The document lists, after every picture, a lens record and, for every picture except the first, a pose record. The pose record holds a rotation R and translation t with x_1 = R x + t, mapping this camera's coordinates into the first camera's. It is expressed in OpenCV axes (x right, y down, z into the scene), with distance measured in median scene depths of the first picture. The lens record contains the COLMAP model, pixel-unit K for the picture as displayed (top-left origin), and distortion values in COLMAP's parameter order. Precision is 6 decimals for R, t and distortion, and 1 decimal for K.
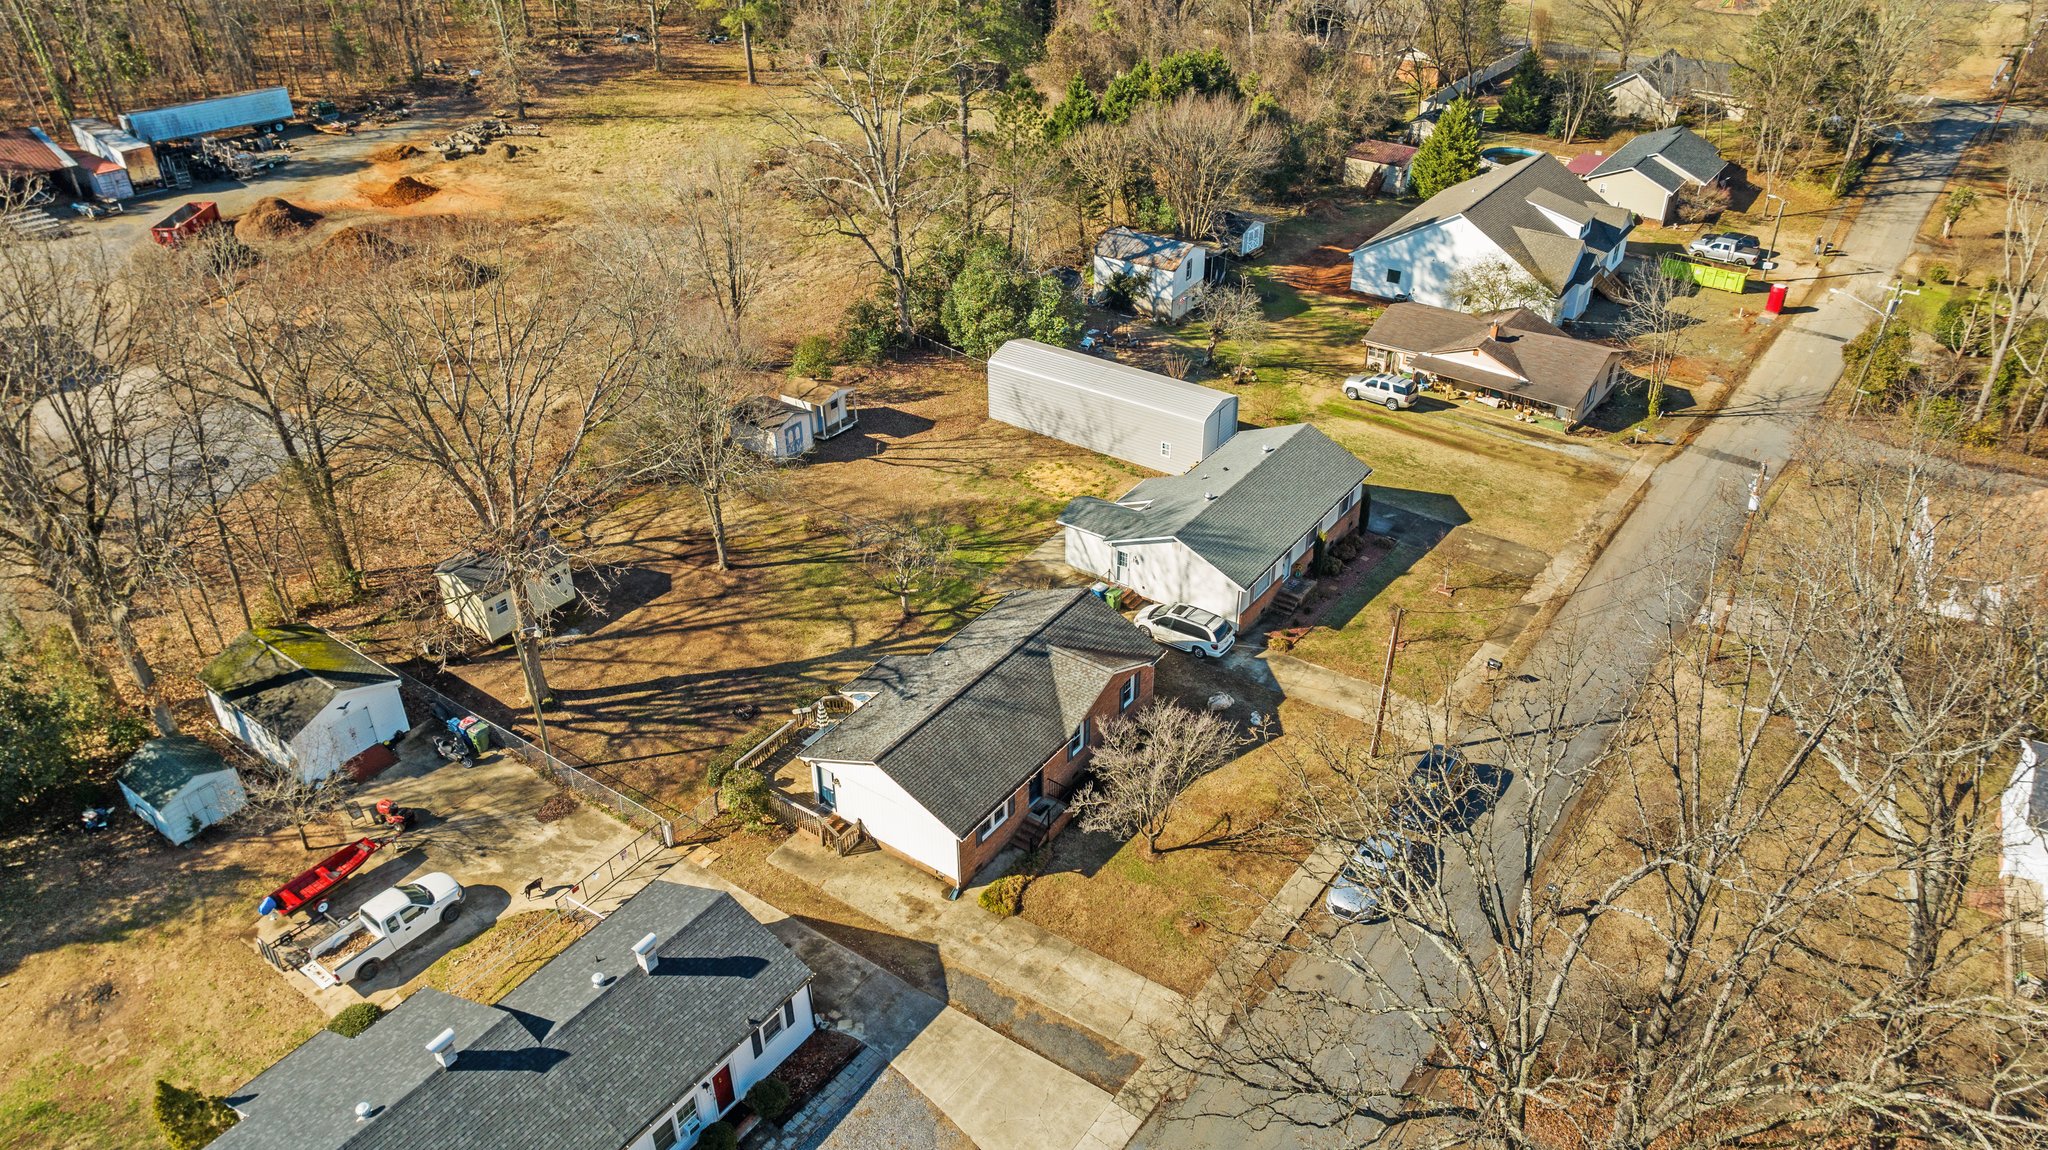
lens RADIAL K [[1441.2, 0, 1024.0], [0, 1441.2, 575.0], [0, 0, 1]] dist [-0.017831, 0.003303]
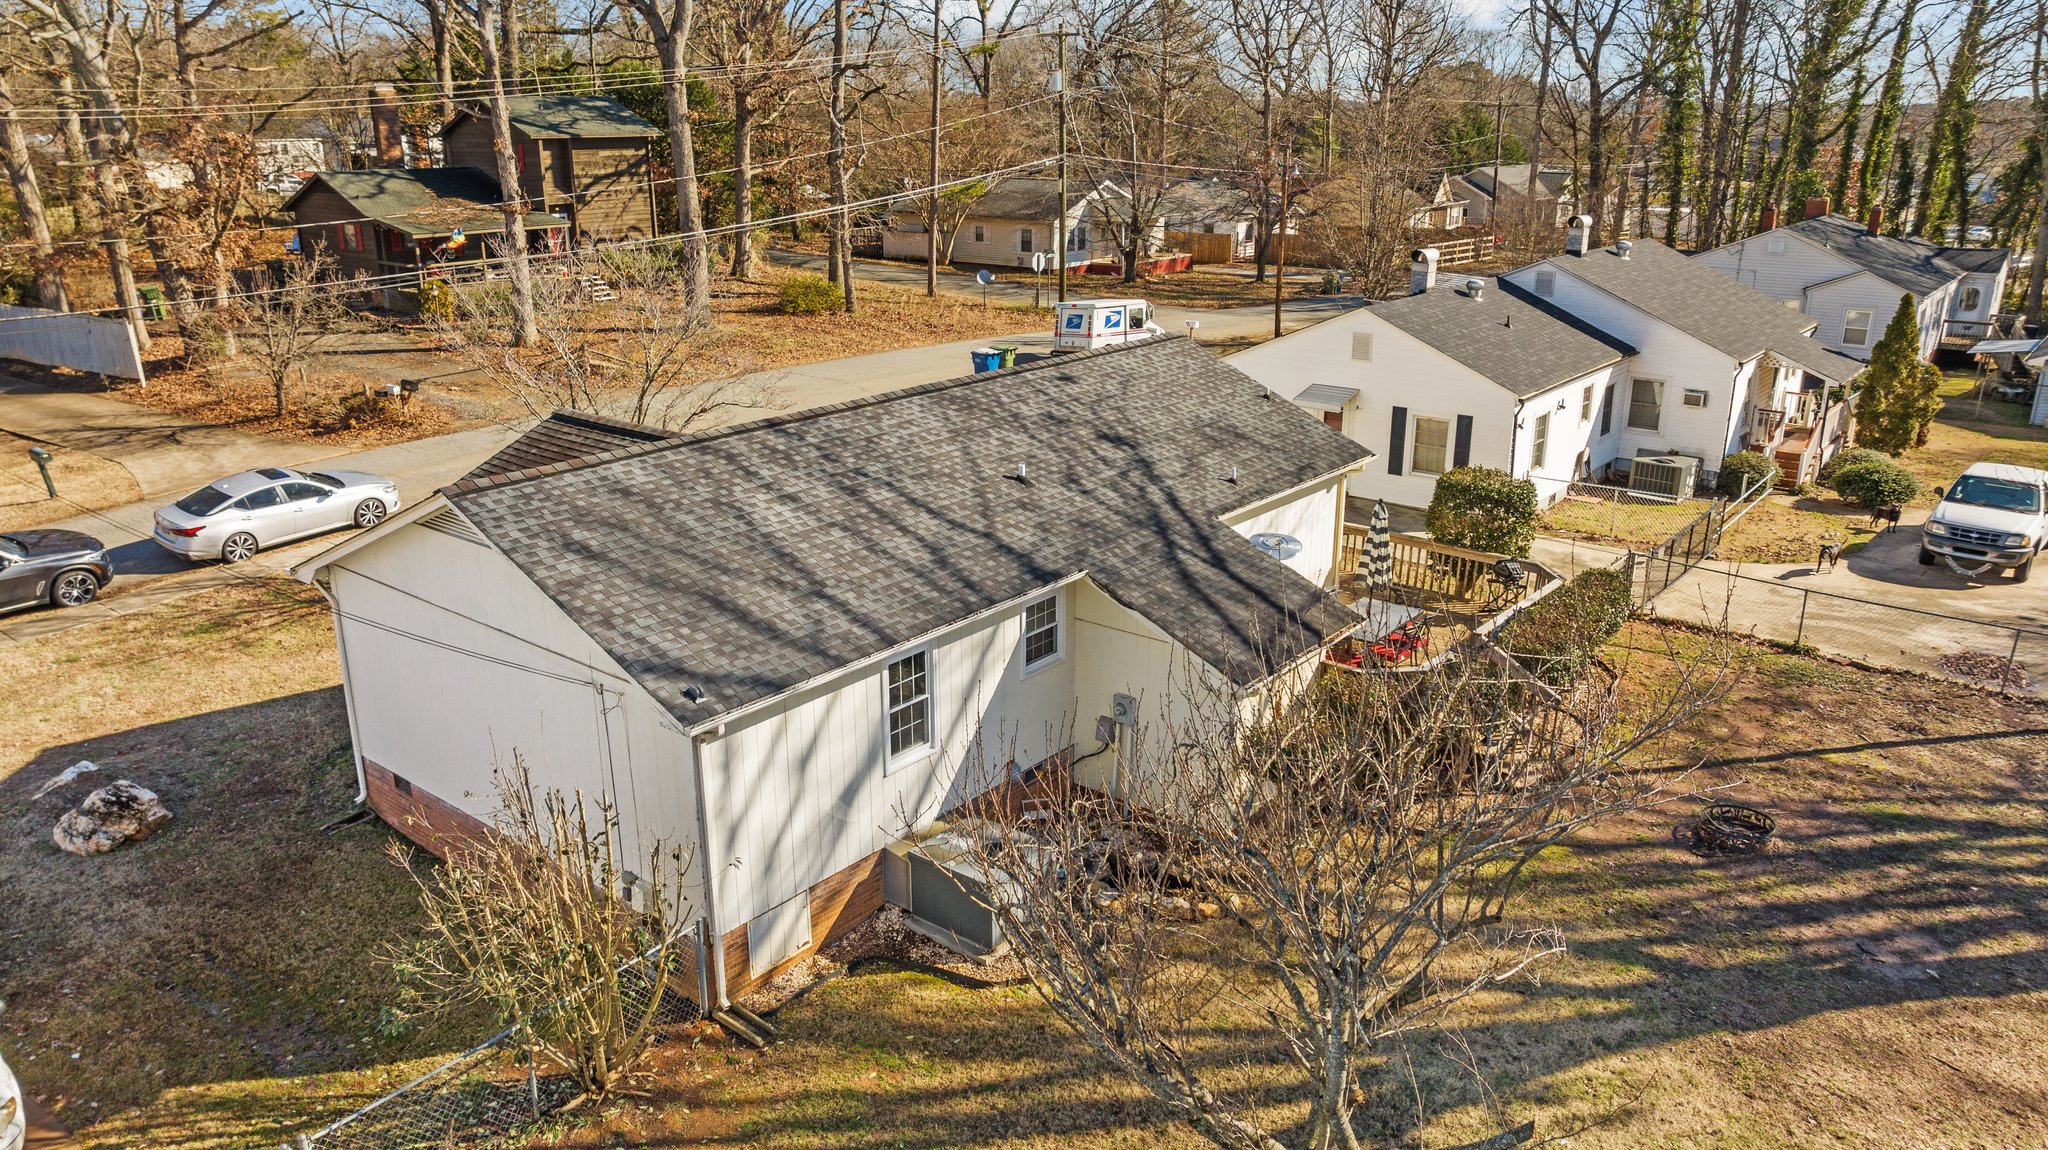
lens RADIAL K [[1441.2, 0, 1024.0], [0, 1441.2, 575.0], [0, 0, 1]] dist [-0.017831, 0.003303]
pose [[-0.998275, -0.012961, 0.057268, -0.077373], [0.035940, 0.636400, 0.770521, -0.185859], [-0.046432, 0.771250, -0.634836, 1.301043]]
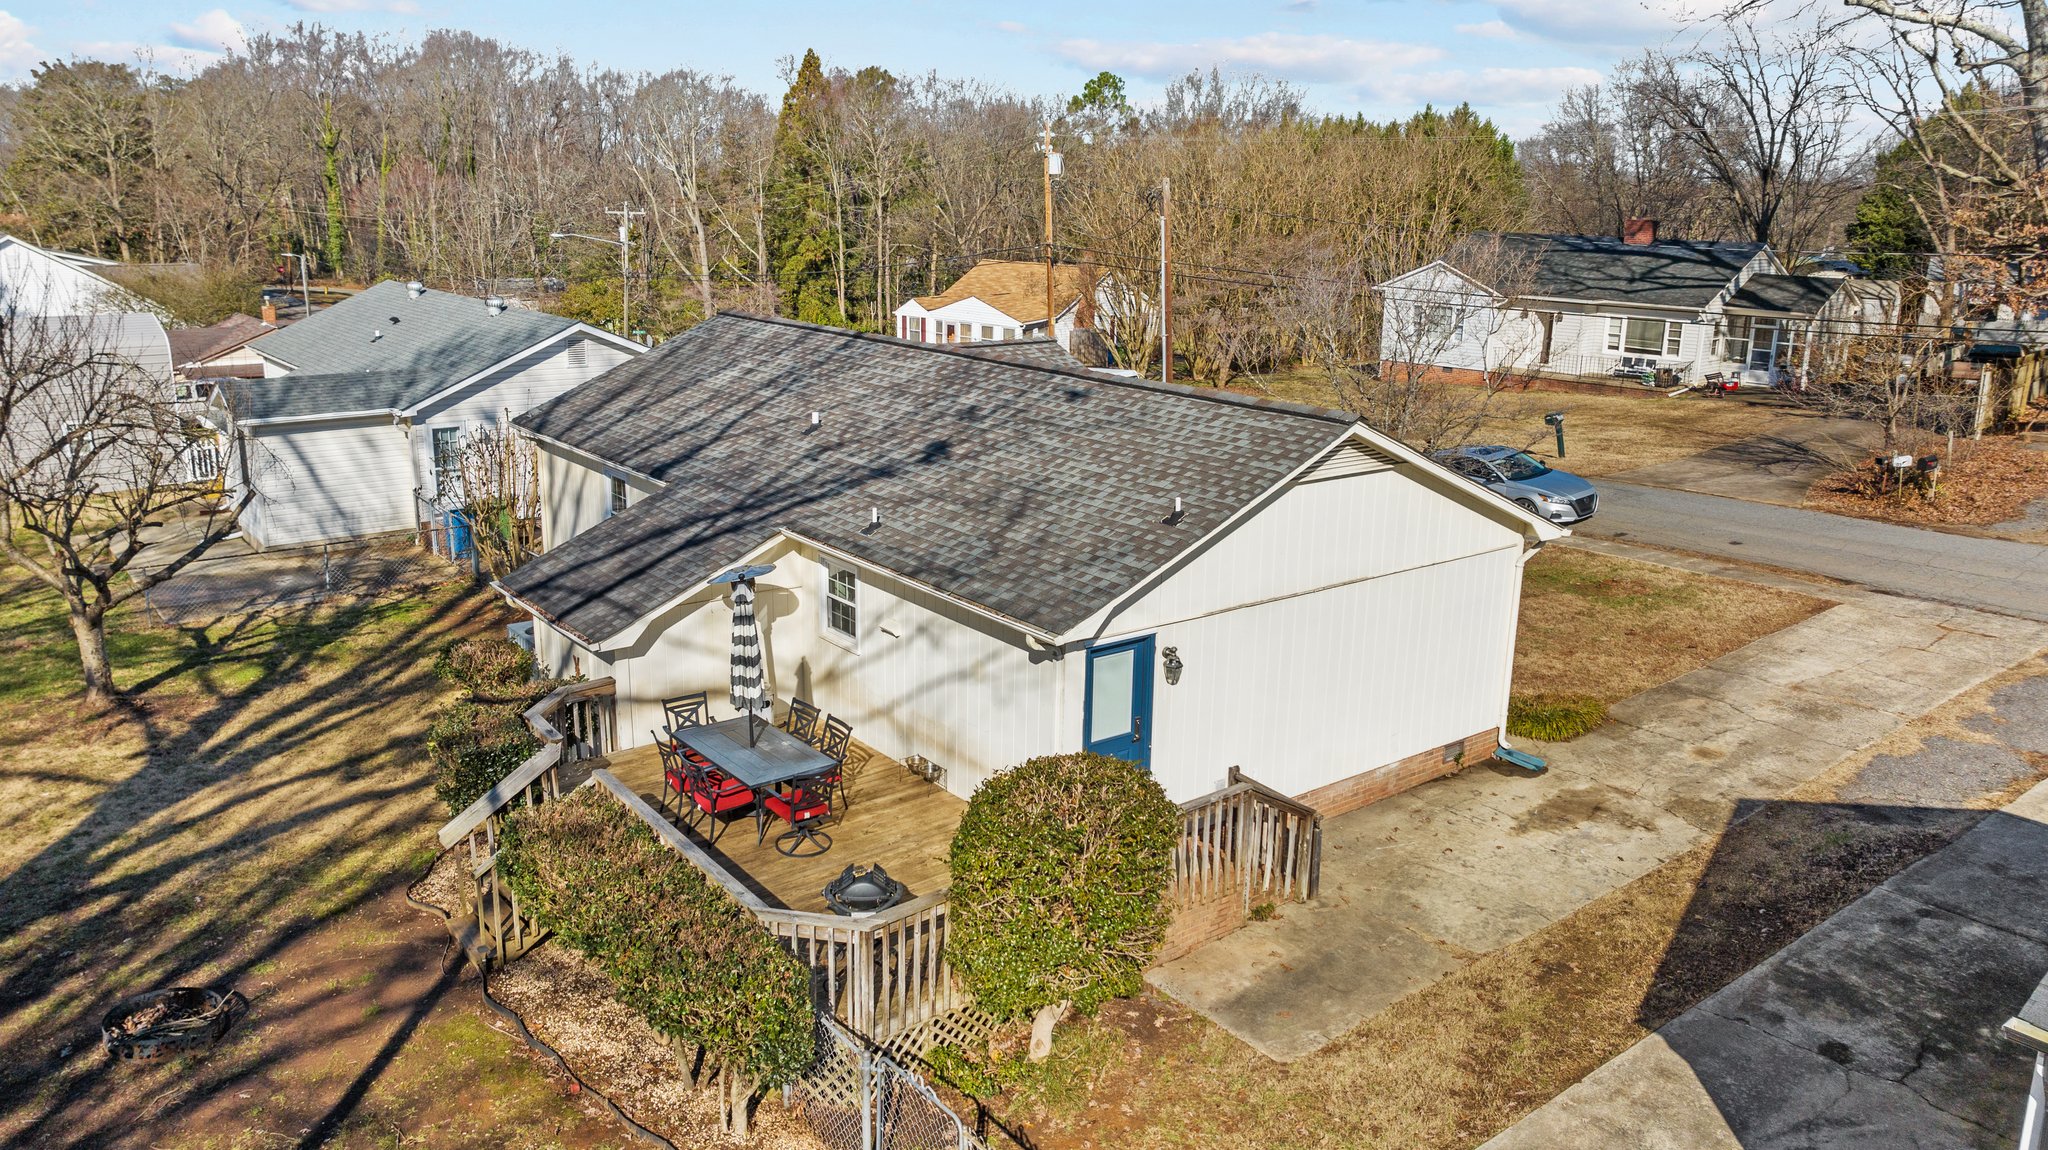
lens RADIAL K [[1487.7, 0, 1024.0], [0, 1487.7, 575.0], [0, 0, 1]] dist [-0.030961, -0.001630]
pose [[0.289428, -0.234134, 0.928123, -0.376568], [0.496666, 0.865617, 0.063484, 0.100042], [-0.818263, 0.442594, 0.366820, 0.908418]]
